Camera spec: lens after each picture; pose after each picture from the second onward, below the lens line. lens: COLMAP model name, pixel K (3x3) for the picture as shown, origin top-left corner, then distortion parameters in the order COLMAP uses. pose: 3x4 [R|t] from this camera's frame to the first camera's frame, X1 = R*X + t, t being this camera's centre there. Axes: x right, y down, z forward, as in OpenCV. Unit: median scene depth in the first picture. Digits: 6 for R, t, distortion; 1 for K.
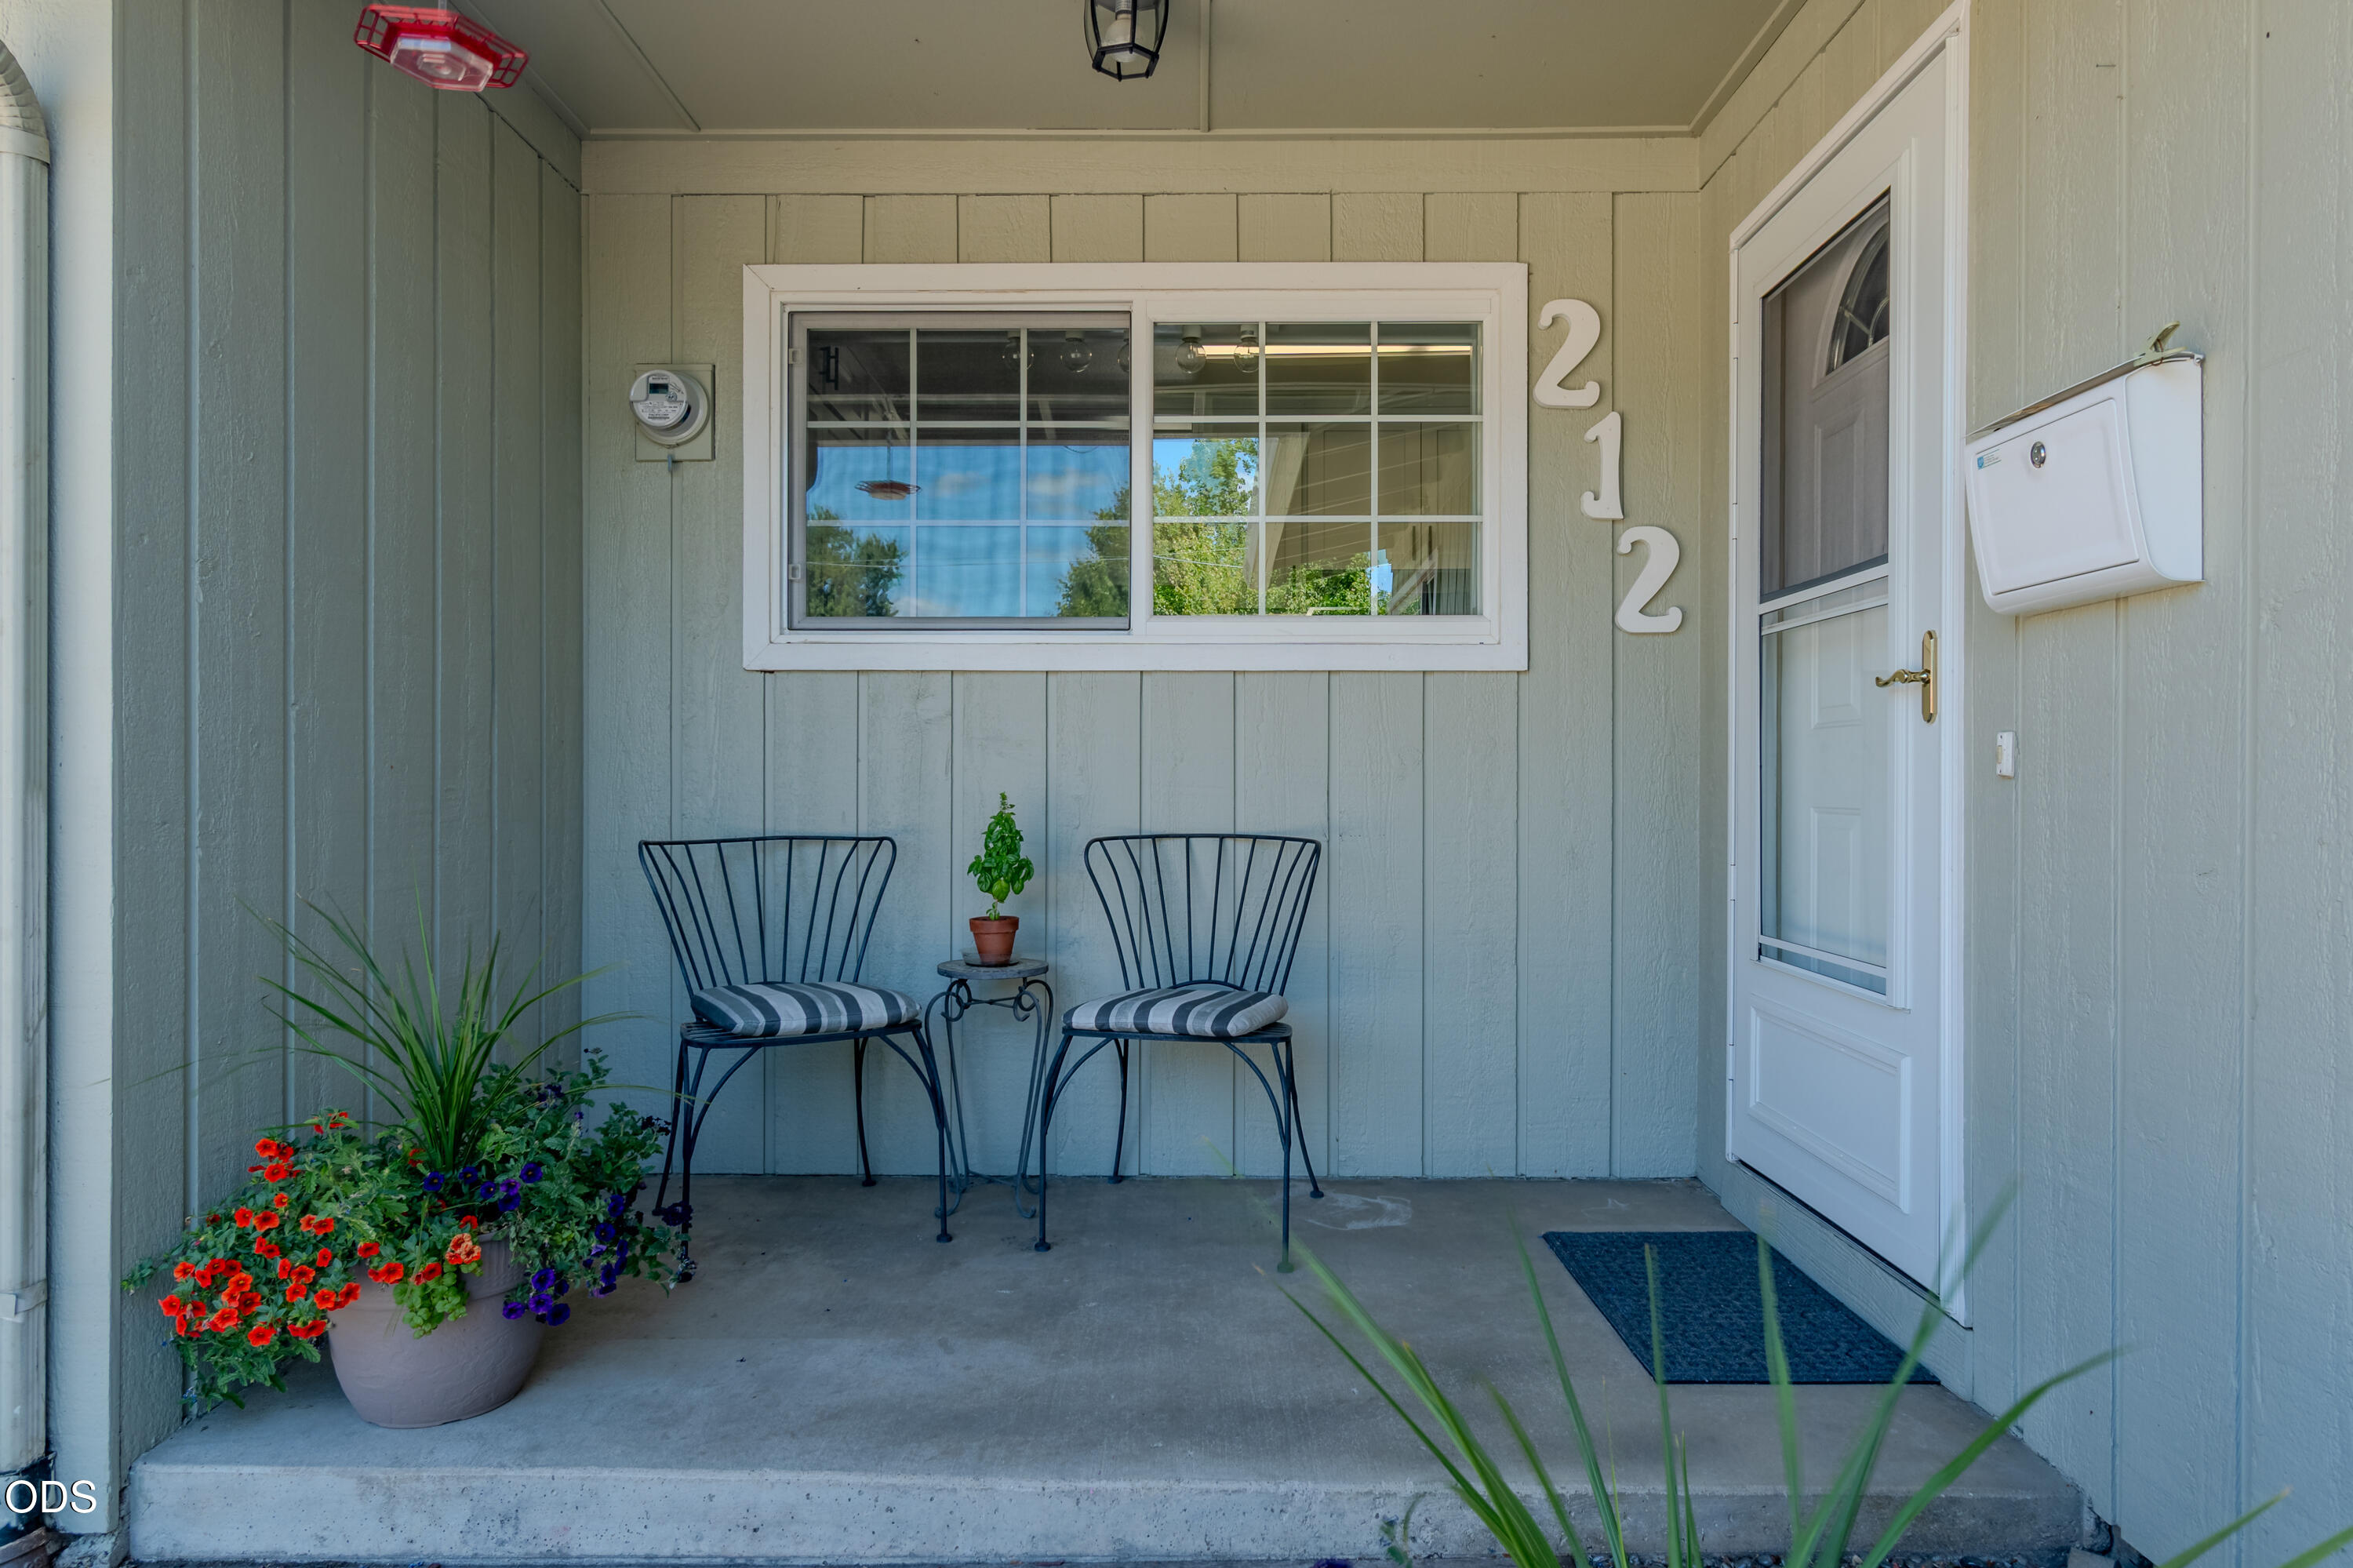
lens RADIAL K [[1482.9, 0, 1176.5], [0, 1482.9, 784.0], [0, 0, 1]] dist [-0.001179, -0.000384]
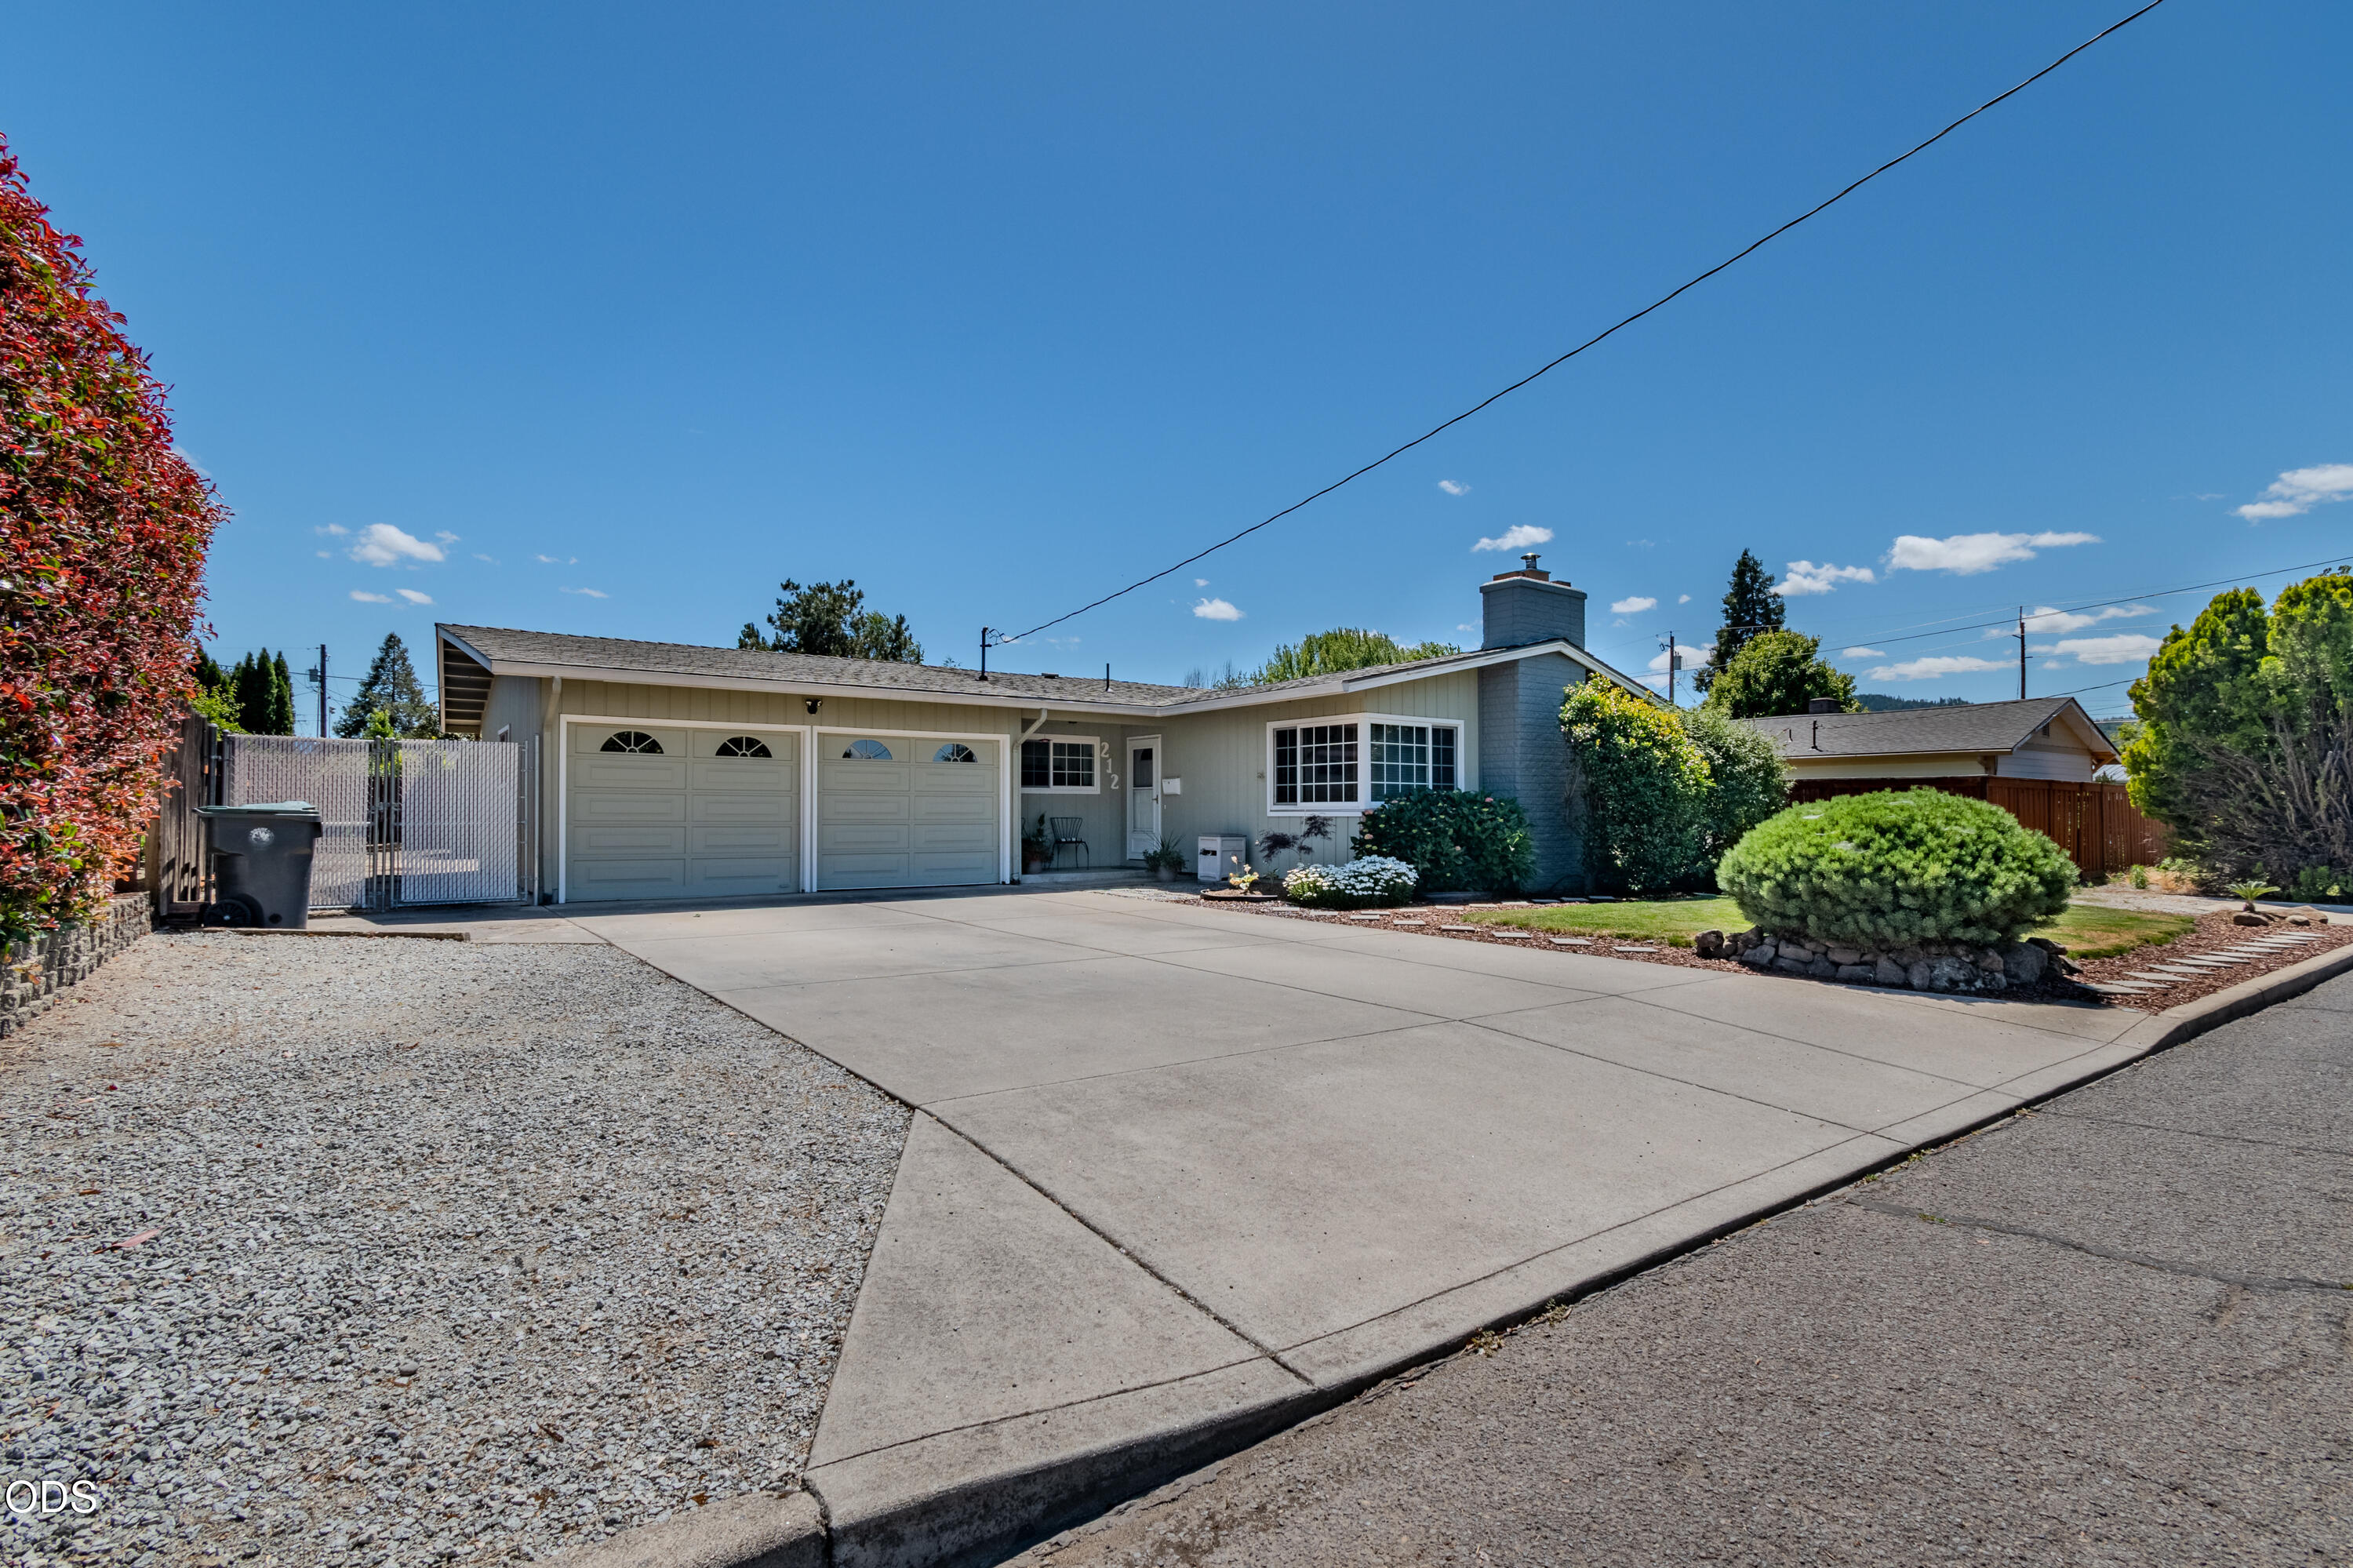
lens RADIAL K [[1055.9, 0, 1175.6], [0, 1055.9, 813.2], [0, 0, 1]] dist [0.055430, 0.000035]
pose [[0.810011, 0.000958, 0.586414, -2.455936], [-0.001927, 0.999998, 0.001028, 0.008788], [-0.586411, -0.001963, 0.810011, -3.334350]]
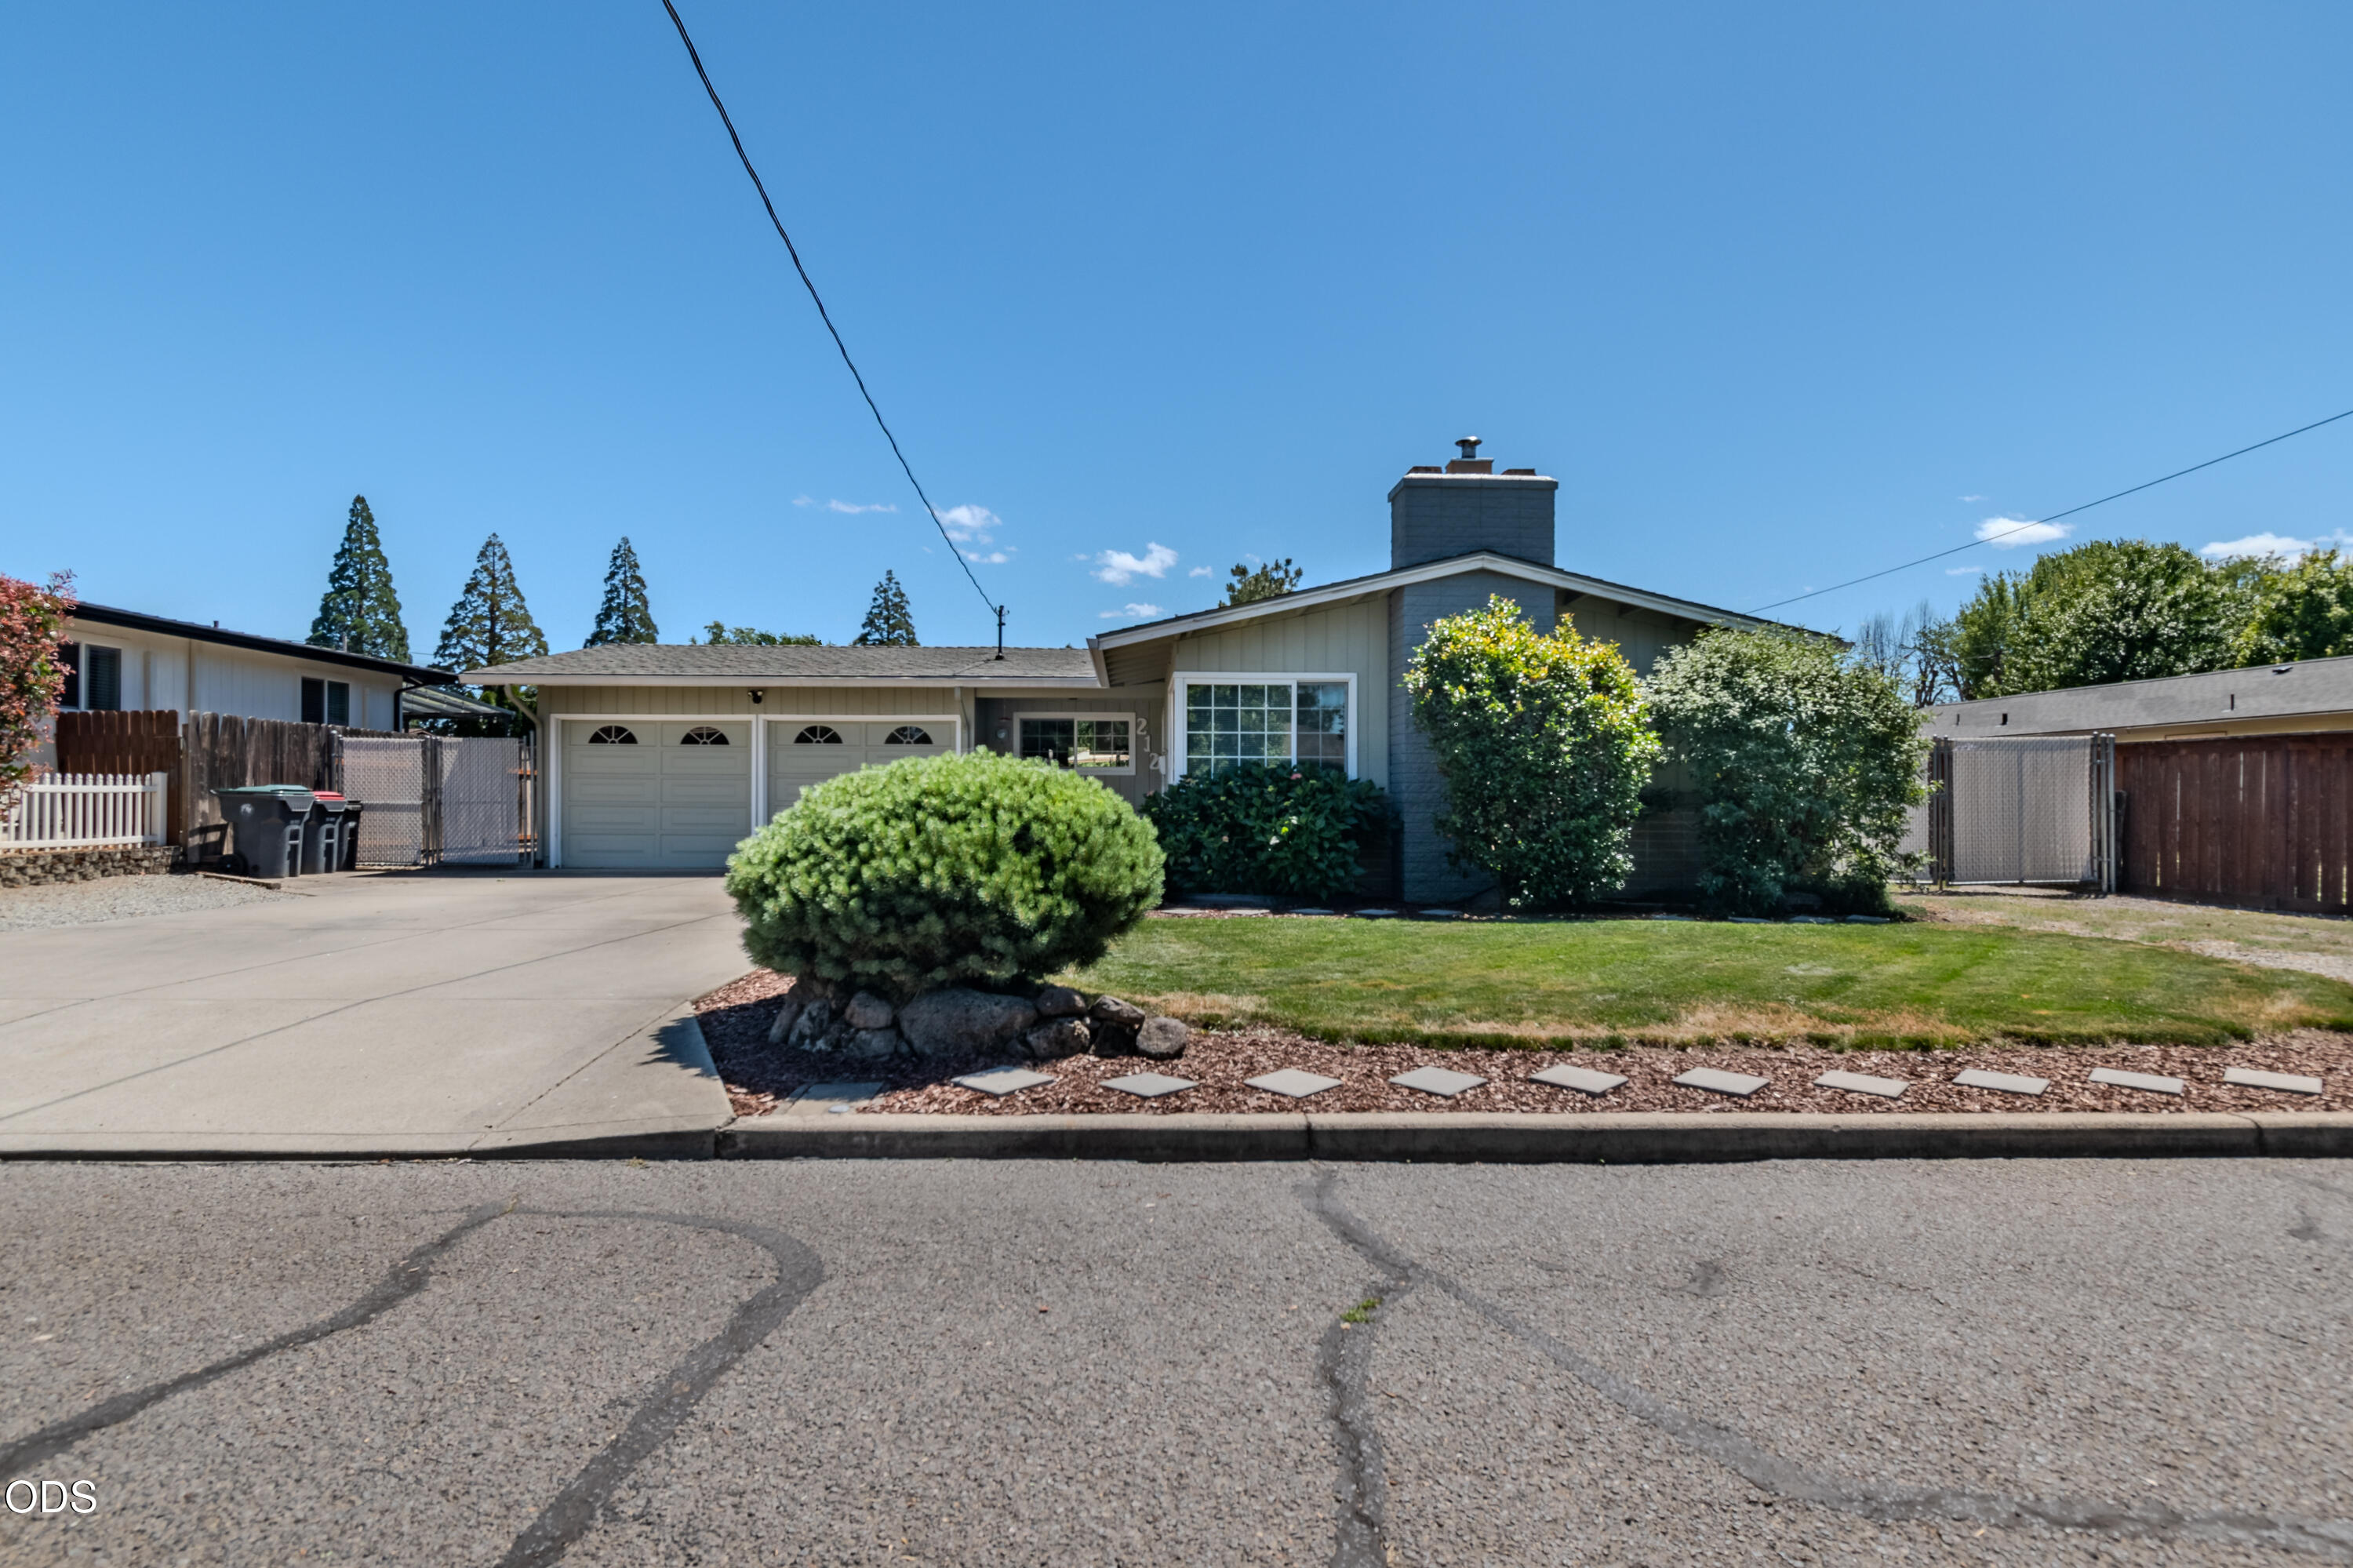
lens RADIAL K [[1155.9, 0, 1137.2], [0, 1155.9, 779.2], [0, 0, 1]] dist [0.039868, 0.000133]
pose [[0.999738, 0.005018, 0.022347, 0.131287], [-0.004618, 0.999829, -0.017919, 0.028672], [-0.022433, 0.017811, 0.999590, -4.057352]]
